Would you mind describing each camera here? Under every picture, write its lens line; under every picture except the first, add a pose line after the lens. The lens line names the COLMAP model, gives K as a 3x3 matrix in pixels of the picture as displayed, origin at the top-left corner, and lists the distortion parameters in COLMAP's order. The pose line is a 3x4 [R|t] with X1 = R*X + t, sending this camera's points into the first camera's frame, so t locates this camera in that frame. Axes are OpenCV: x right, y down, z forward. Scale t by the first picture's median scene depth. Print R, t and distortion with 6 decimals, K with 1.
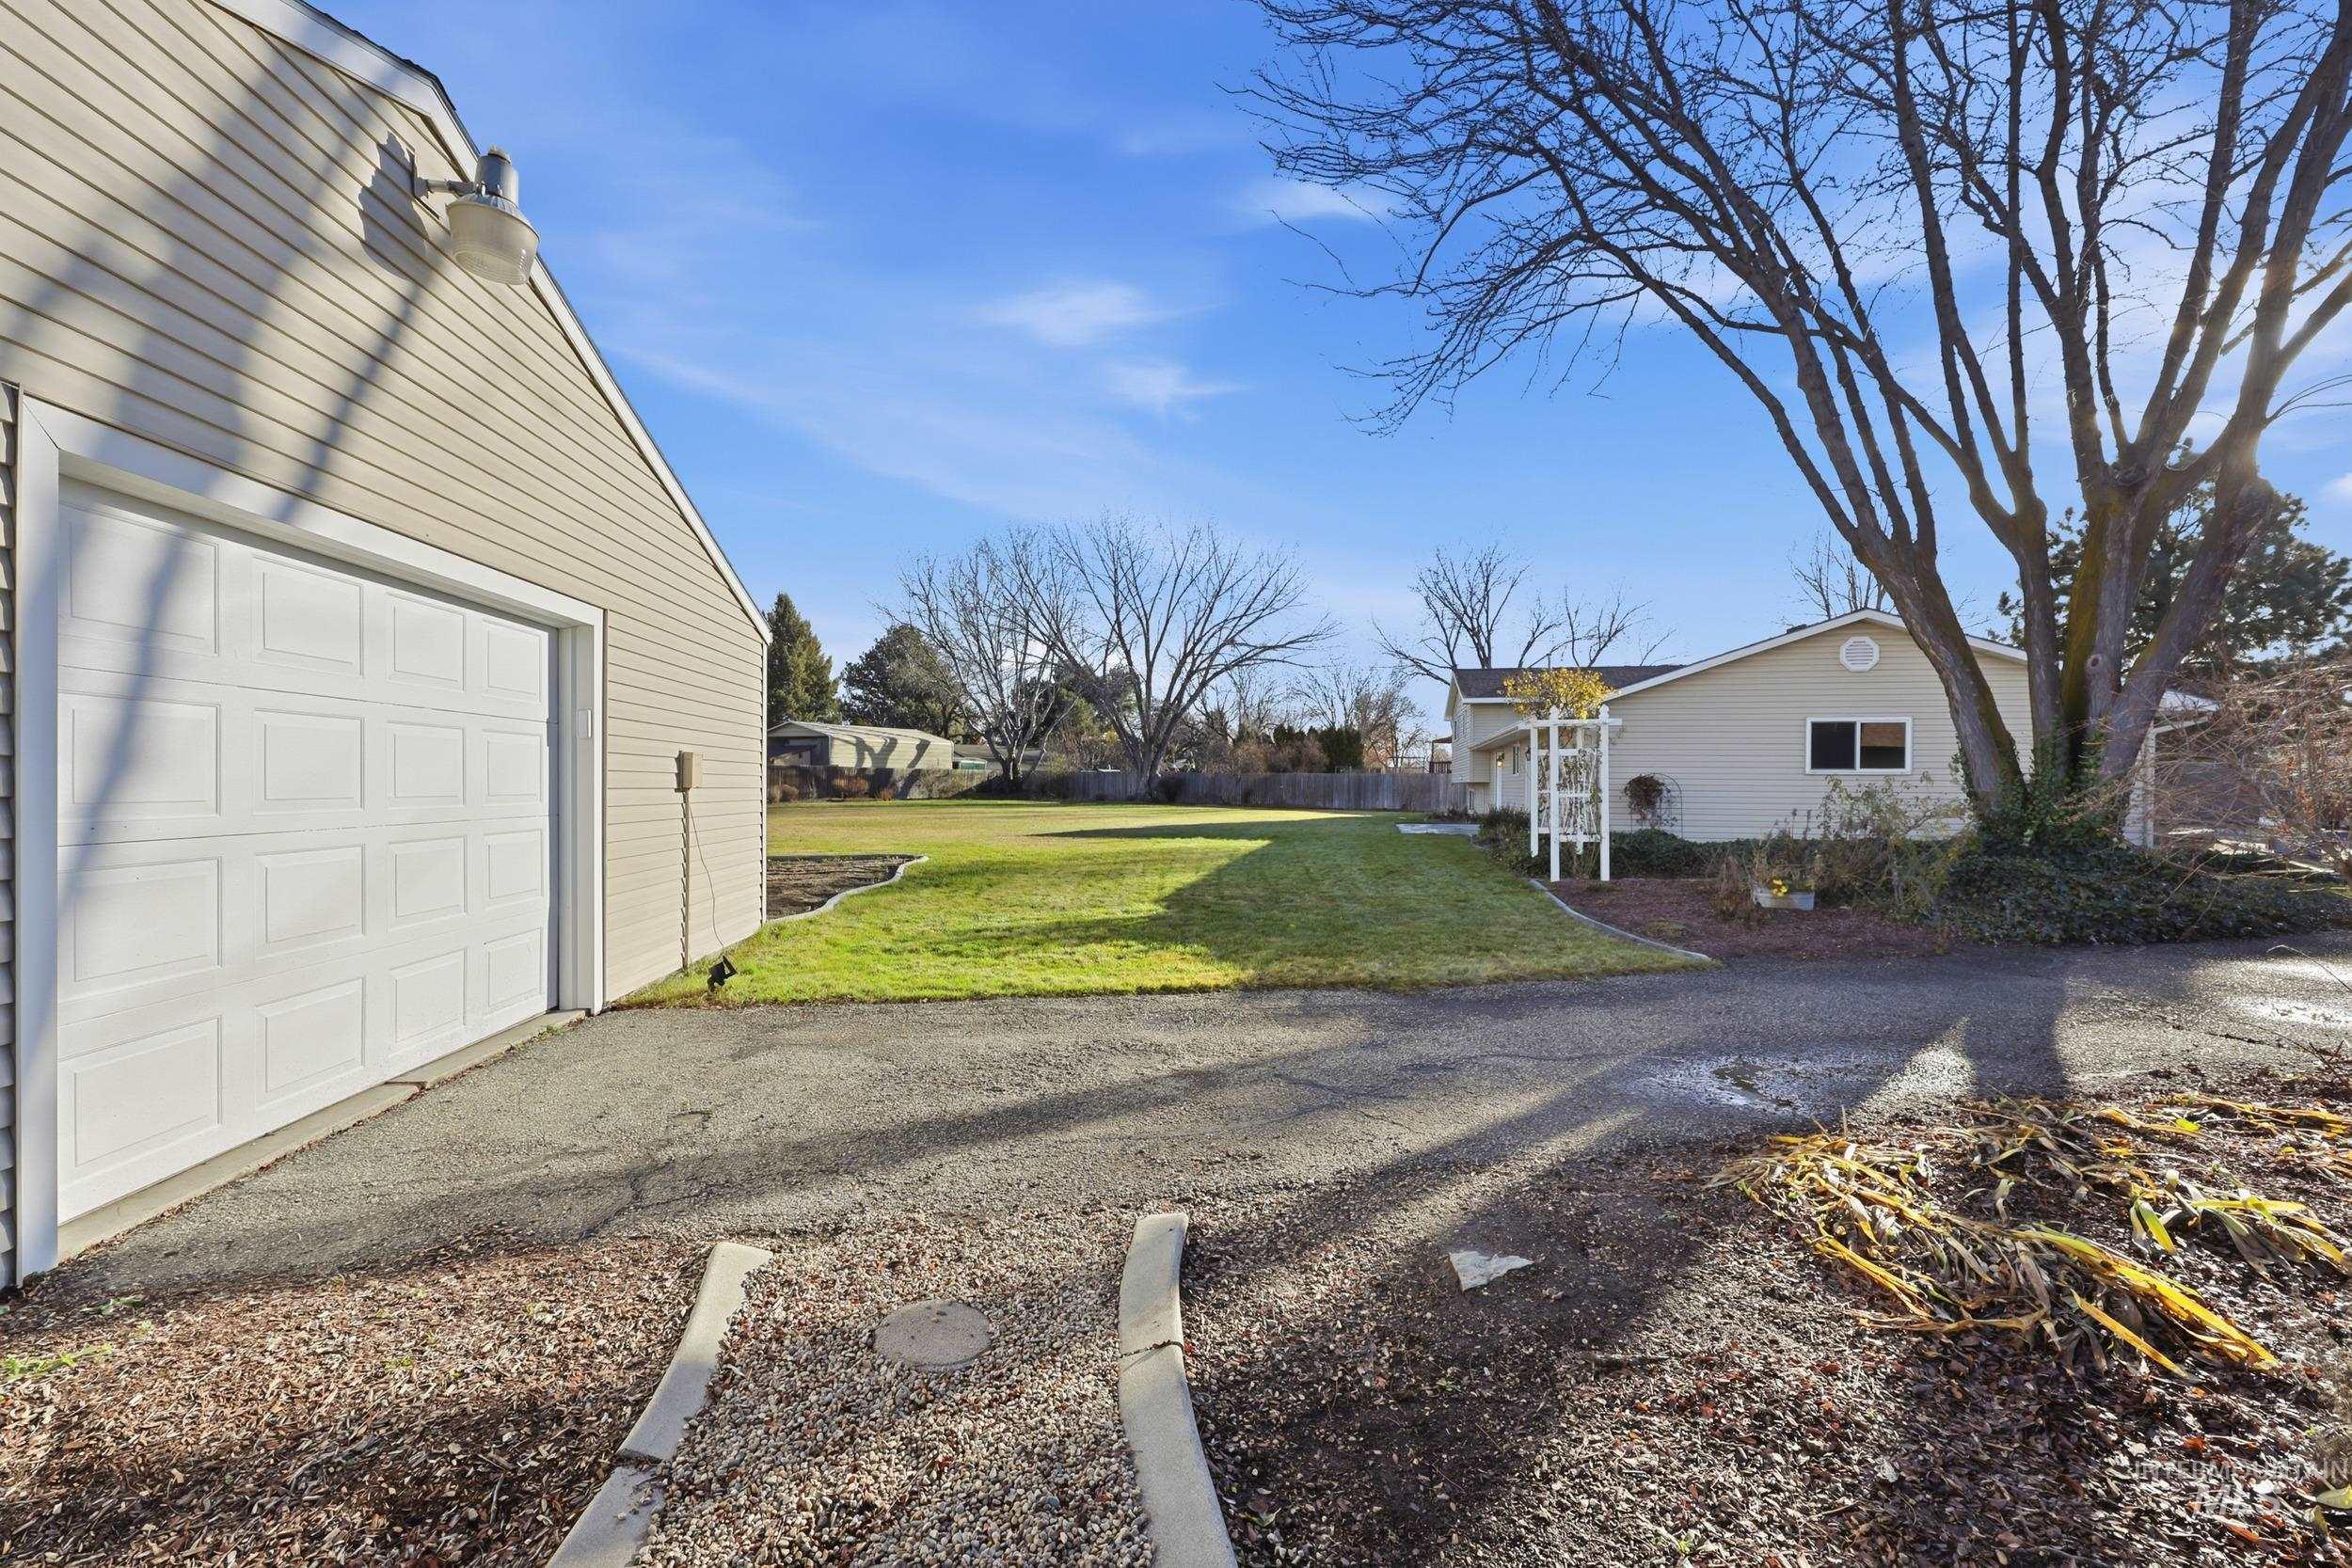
lens RADIAL K [[944.5, 0, 1173.0], [0, 944.5, 779.3], [0, 0, 1]] dist [0.000997, -0.000138]
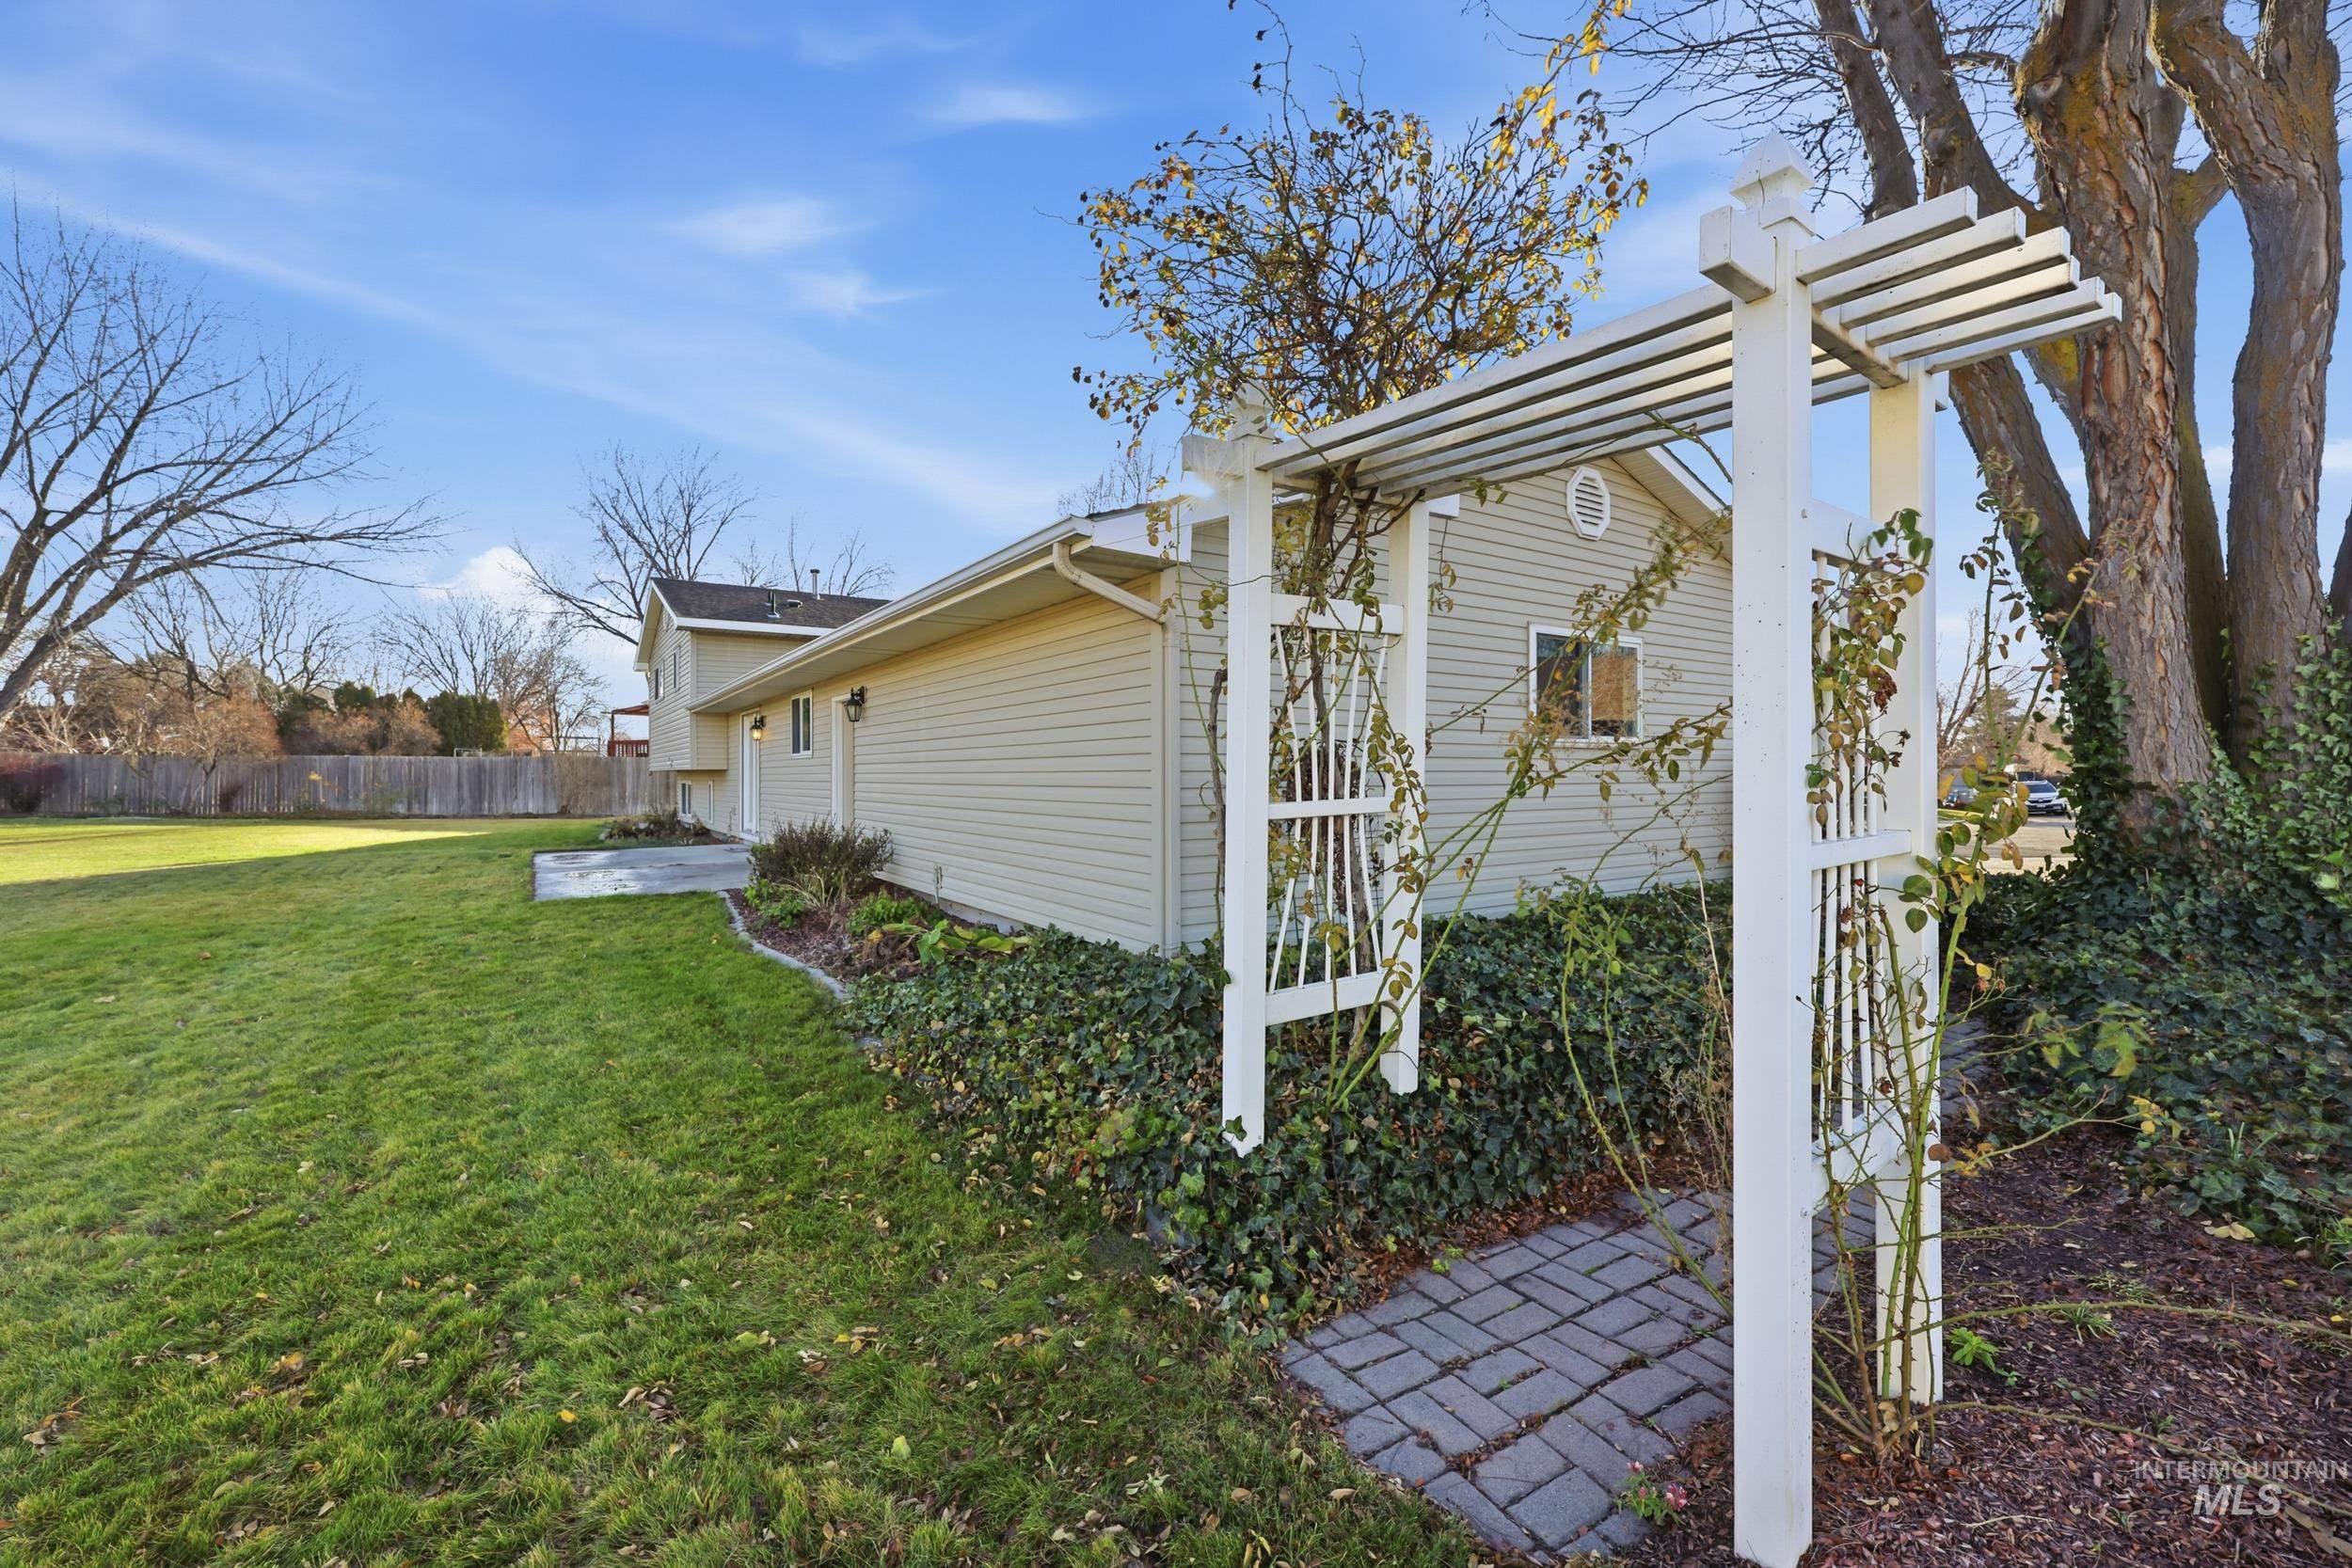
lens RADIAL K [[944.5, 0, 1173.0], [0, 944.5, 779.3], [0, 0, 1]] dist [0.000997, -0.000138]
pose [[0.692728, -0.008594, 0.721148, 0.038993], [0.000103, 0.999930, 0.011817, 0.001047], [-0.721199, -0.008112, 0.692680, 0.146589]]
